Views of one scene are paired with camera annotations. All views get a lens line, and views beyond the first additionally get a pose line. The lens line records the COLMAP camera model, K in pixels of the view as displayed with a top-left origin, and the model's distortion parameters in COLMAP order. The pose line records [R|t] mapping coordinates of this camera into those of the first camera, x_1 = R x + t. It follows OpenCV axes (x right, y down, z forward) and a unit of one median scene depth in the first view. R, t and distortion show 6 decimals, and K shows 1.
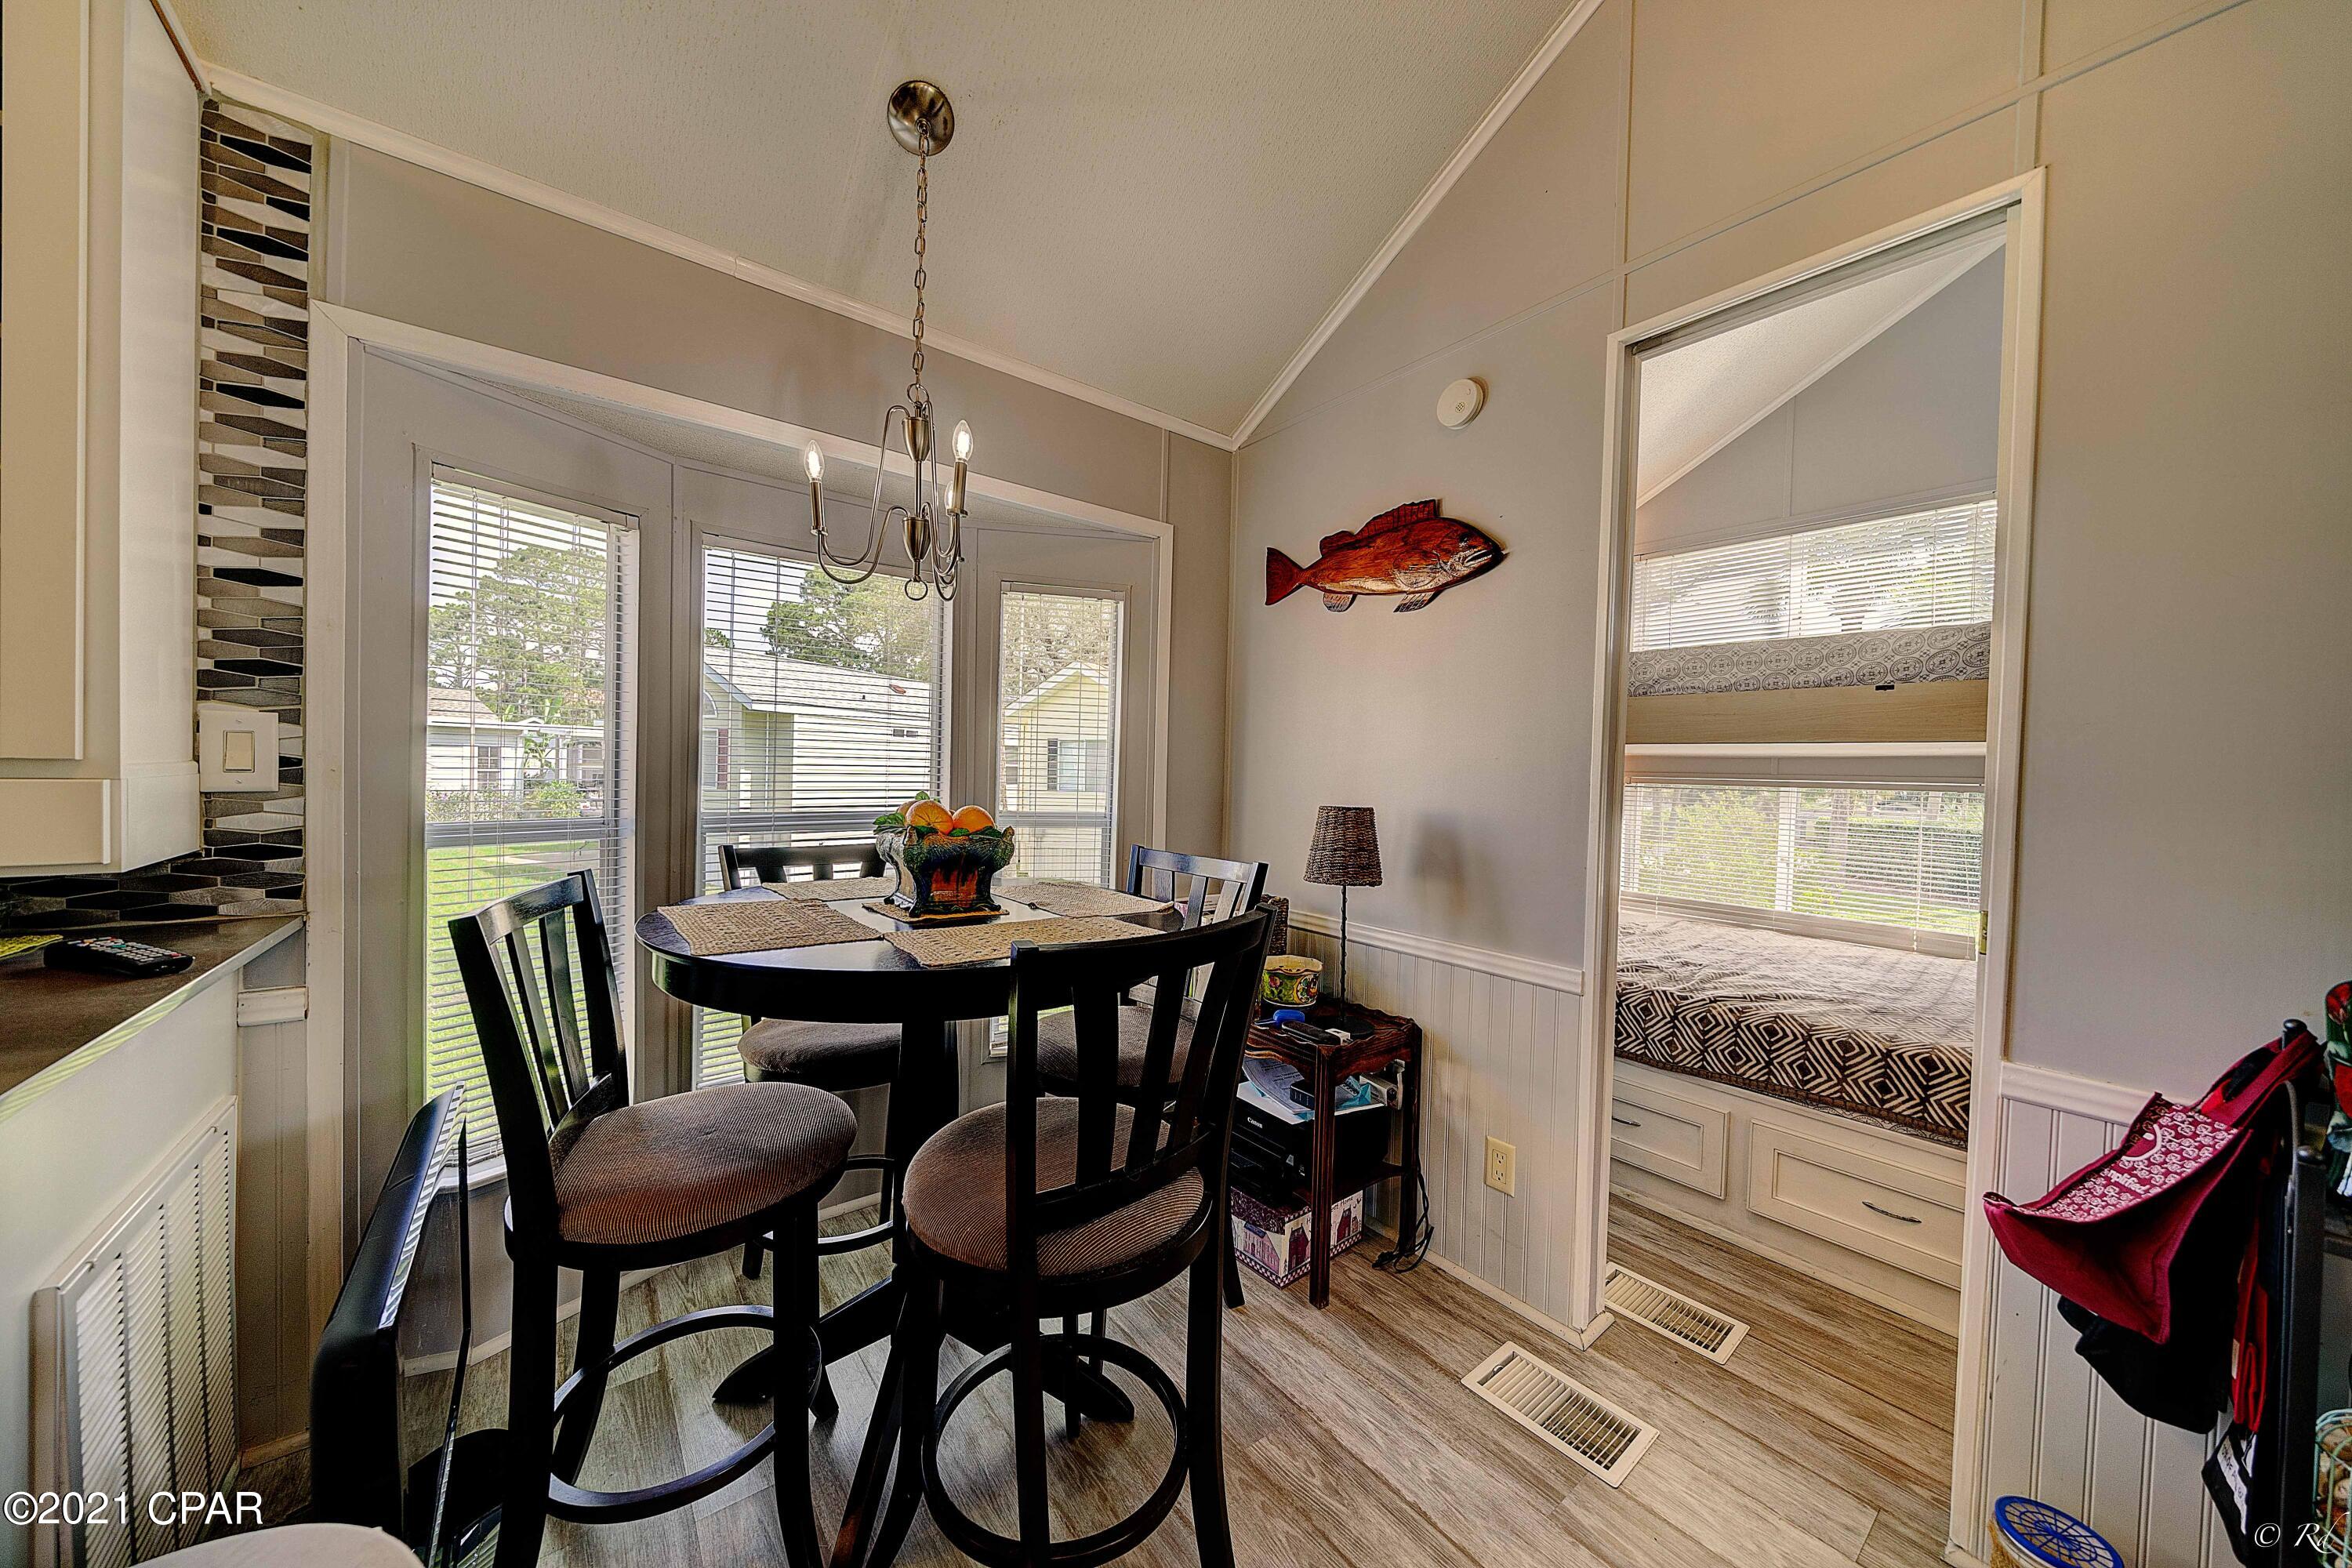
lens RADIAL K [[798.1, 0, 1176.0], [0, 798.1, 784.0], [0, 0, 1]] dist [-0.003416, -0.000084]
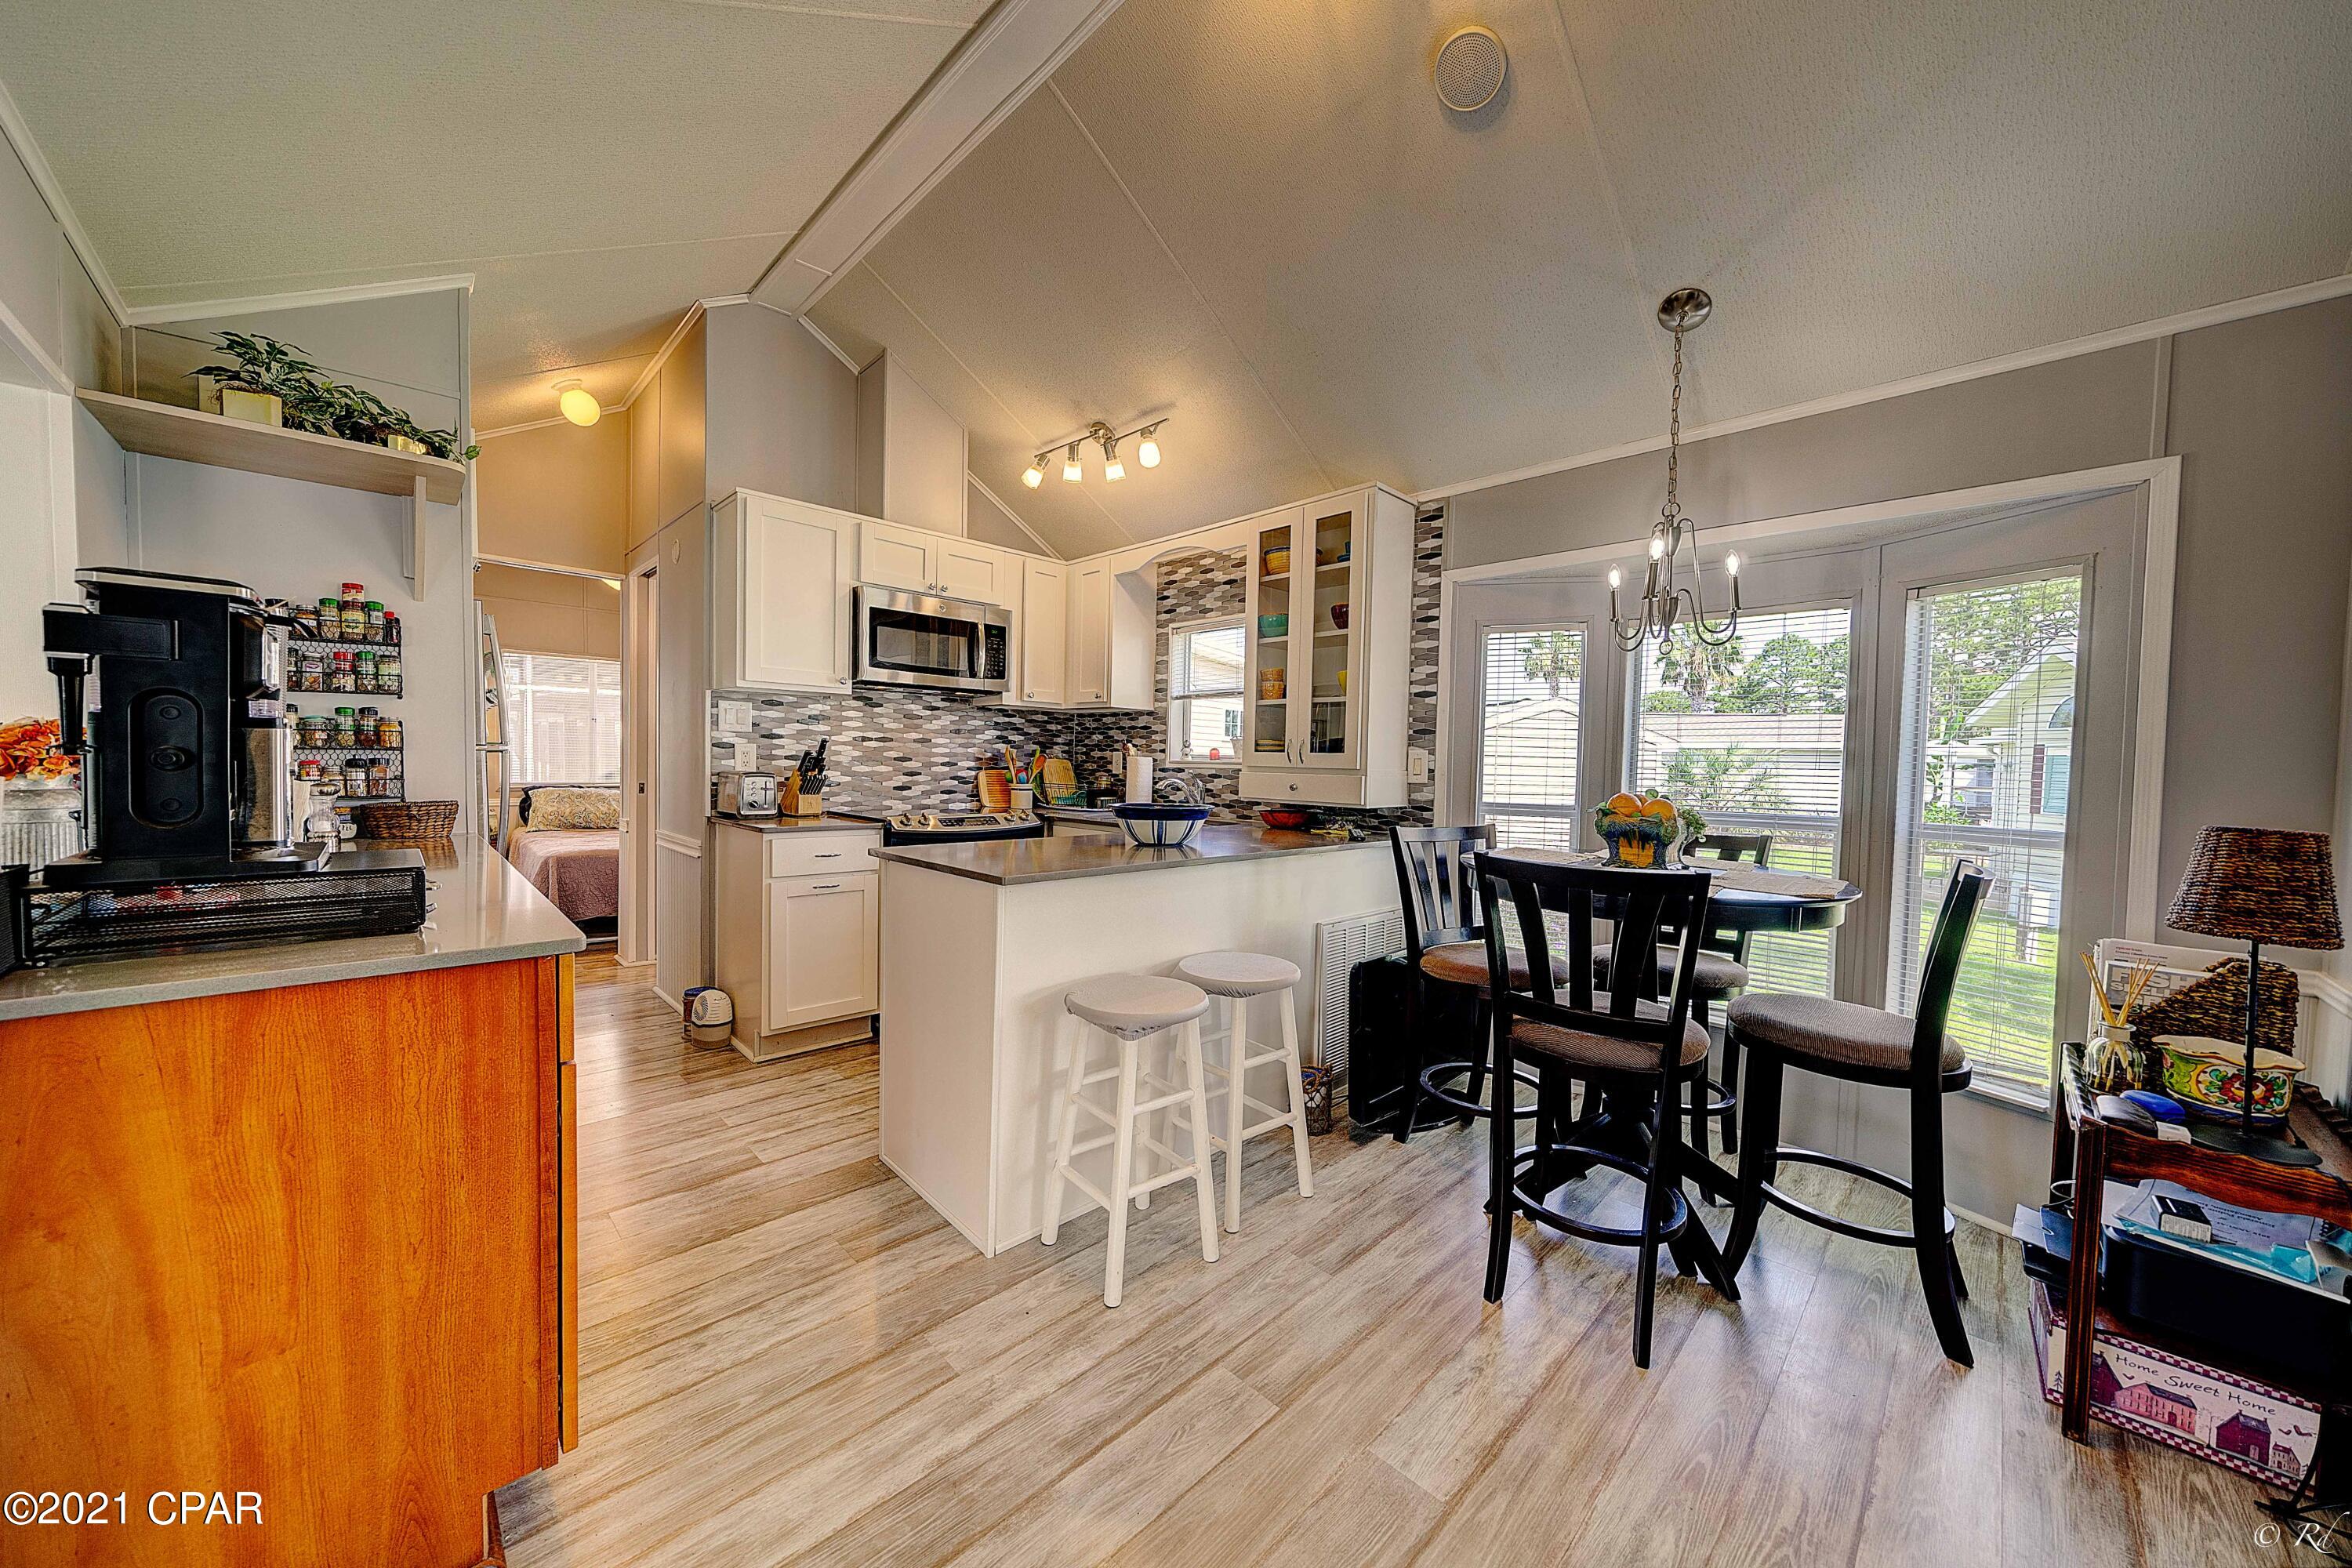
lens RADIAL K [[816.9, 0, 1172.1], [0, 816.9, 782.2], [0, 0, 1]] dist [-0.000126, -0.000153]
pose [[0.116613, 0.005996, -0.993159, 1.209368], [-0.037048, 0.999312, 0.001683, 0.030101], [0.992486, 0.036598, 0.116755, -0.040499]]
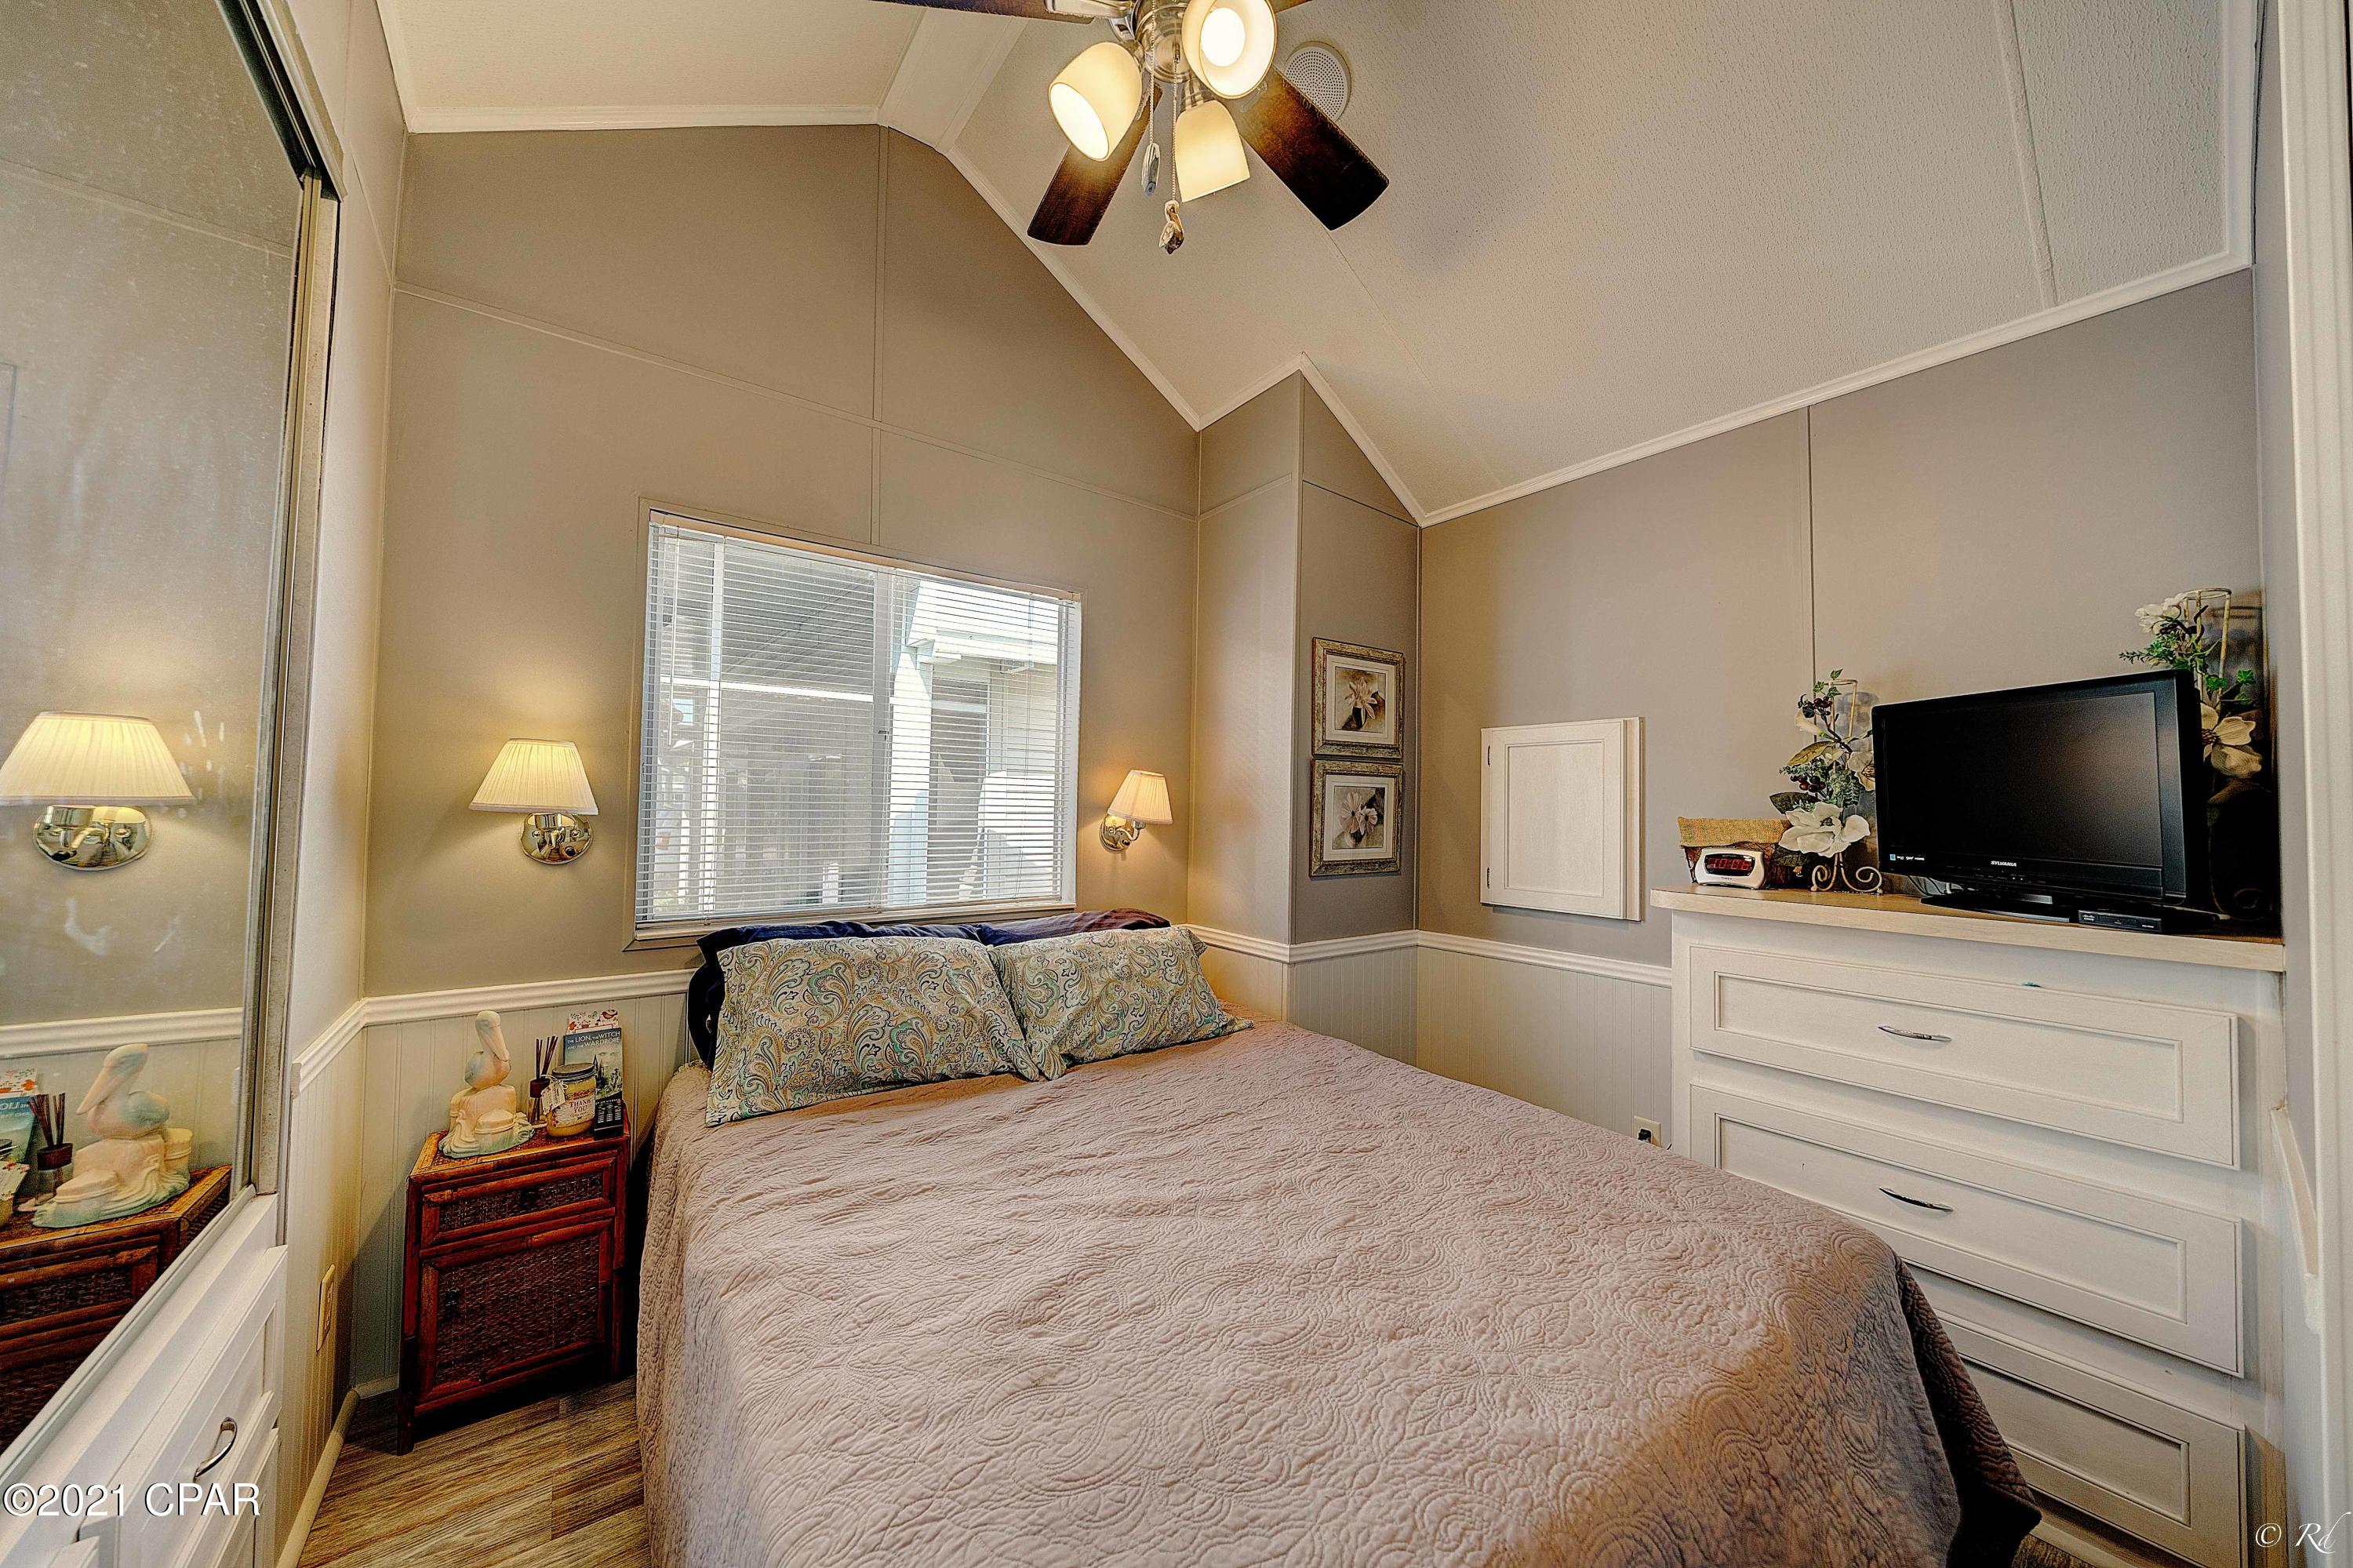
lens RADIAL K [[817.3, 0, 1172.6], [0, 817.3, 782.2], [0, 0, 1]] dist [-0.000126, -0.000153]
pose [[-0.016507, -0.054998, -0.998350, -2.332277], [-0.038569, 0.997778, -0.054328, -0.022284], [0.999120, 0.037609, -0.018592, -2.276977]]
